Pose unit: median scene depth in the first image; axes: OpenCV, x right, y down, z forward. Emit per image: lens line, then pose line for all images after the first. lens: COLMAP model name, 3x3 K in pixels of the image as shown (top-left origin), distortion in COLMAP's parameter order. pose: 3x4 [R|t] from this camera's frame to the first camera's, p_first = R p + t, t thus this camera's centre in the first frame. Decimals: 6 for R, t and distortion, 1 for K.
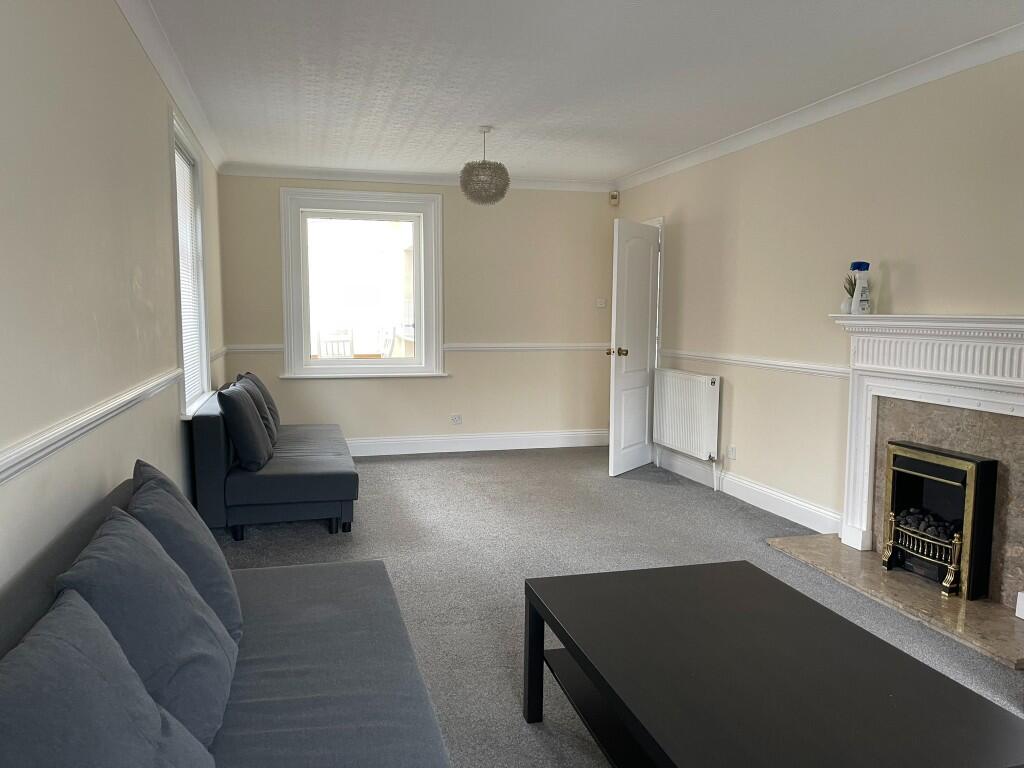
lens RADIAL K [[761.5, 0, 512.0], [0, 761.5, 384.0], [0, 0, 1]] dist [0.047209, -0.001289]
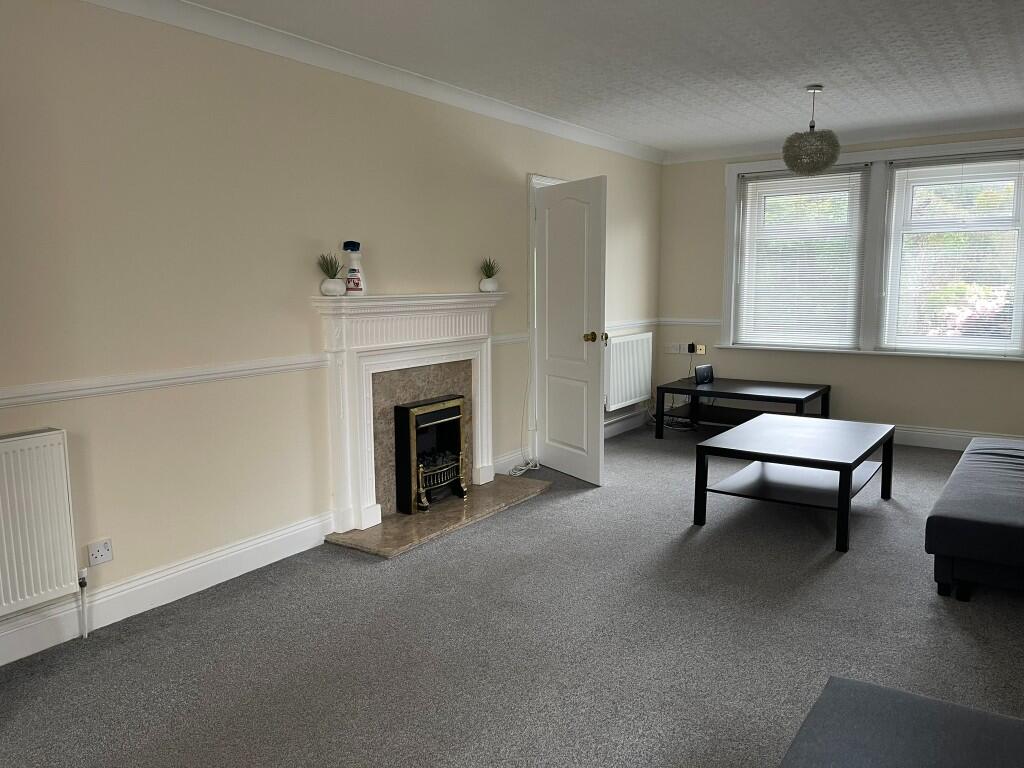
lens RADIAL K [[761.5, 0, 512.0], [0, 761.5, 384.0], [0, 0, 1]] dist [0.047209, -0.001289]
pose [[-0.635868, -0.104784, 0.764652, -0.450242], [0.079782, 0.976509, 0.200161, -0.166917], [-0.767663, 0.188281, -0.612571, 1.527414]]
